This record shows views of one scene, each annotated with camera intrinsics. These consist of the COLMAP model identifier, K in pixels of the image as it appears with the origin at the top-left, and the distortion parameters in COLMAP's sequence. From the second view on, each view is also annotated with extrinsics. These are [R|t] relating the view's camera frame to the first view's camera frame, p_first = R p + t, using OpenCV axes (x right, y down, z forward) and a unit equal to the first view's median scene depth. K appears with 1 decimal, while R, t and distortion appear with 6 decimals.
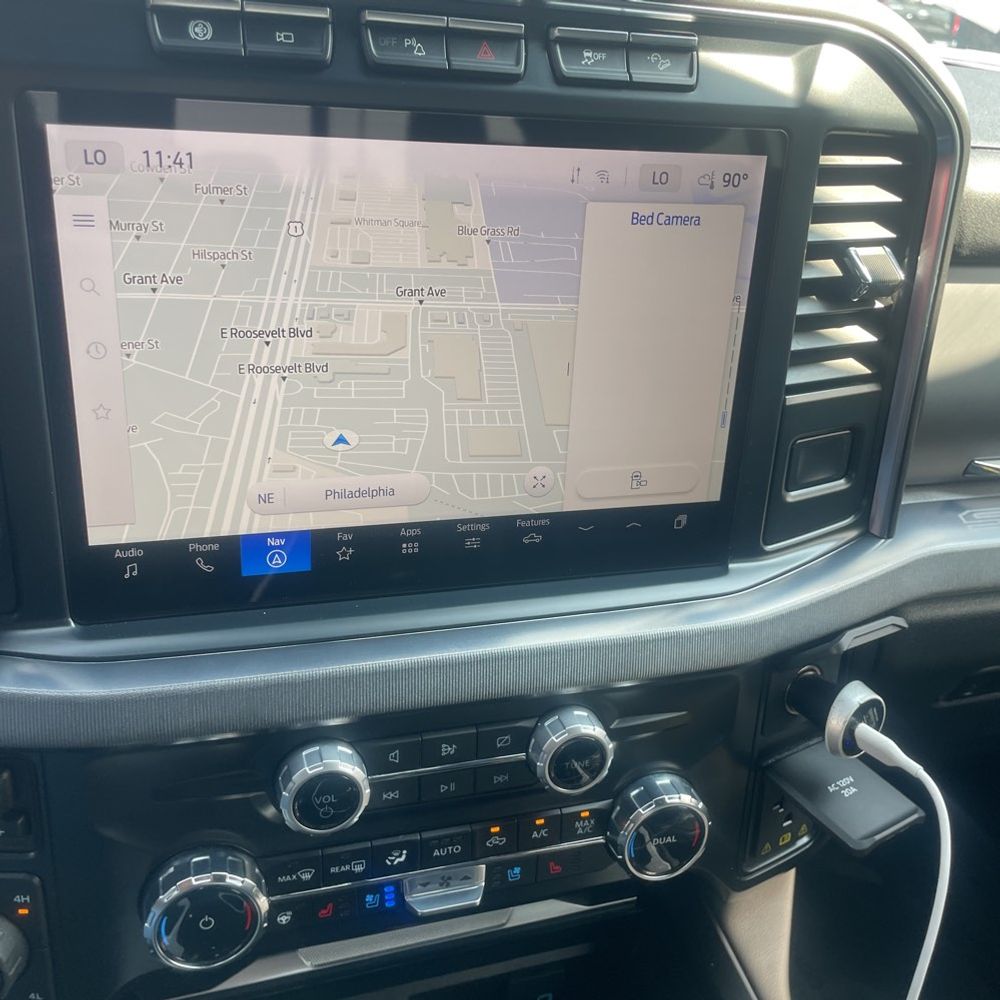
lens RADIAL K [[1041.6, 0, 483.0], [0, 1041.6, 512.2], [0, 0, 1]] dist [0.115398, -0.154651]
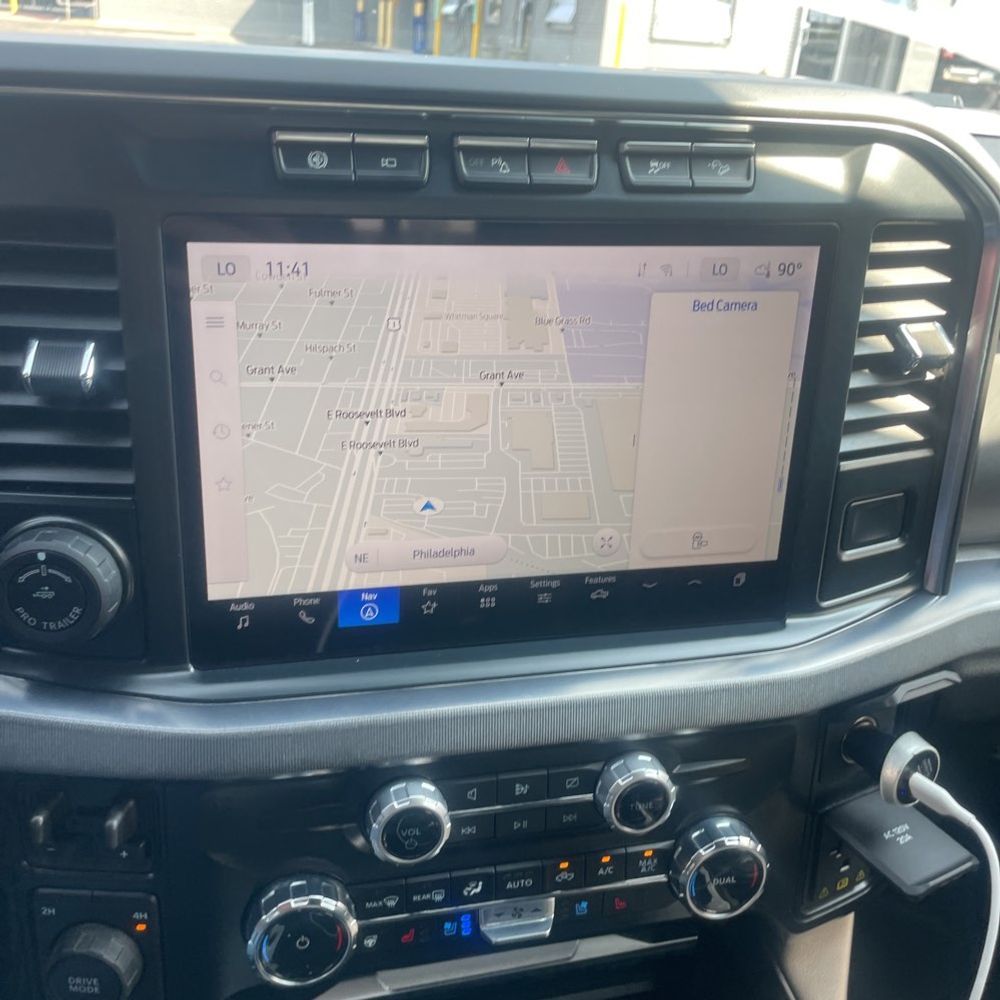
lens RADIAL K [[1041.6, 0, 483.0], [0, 1041.6, 512.2], [0, 0, 1]] dist [0.115398, -0.154651]
pose [[0.998192, 0.007966, -0.059580, -0.010399], [-0.009858, 0.999454, -0.031537, -0.025708], [0.059296, 0.032067, 0.997725, -0.096337]]
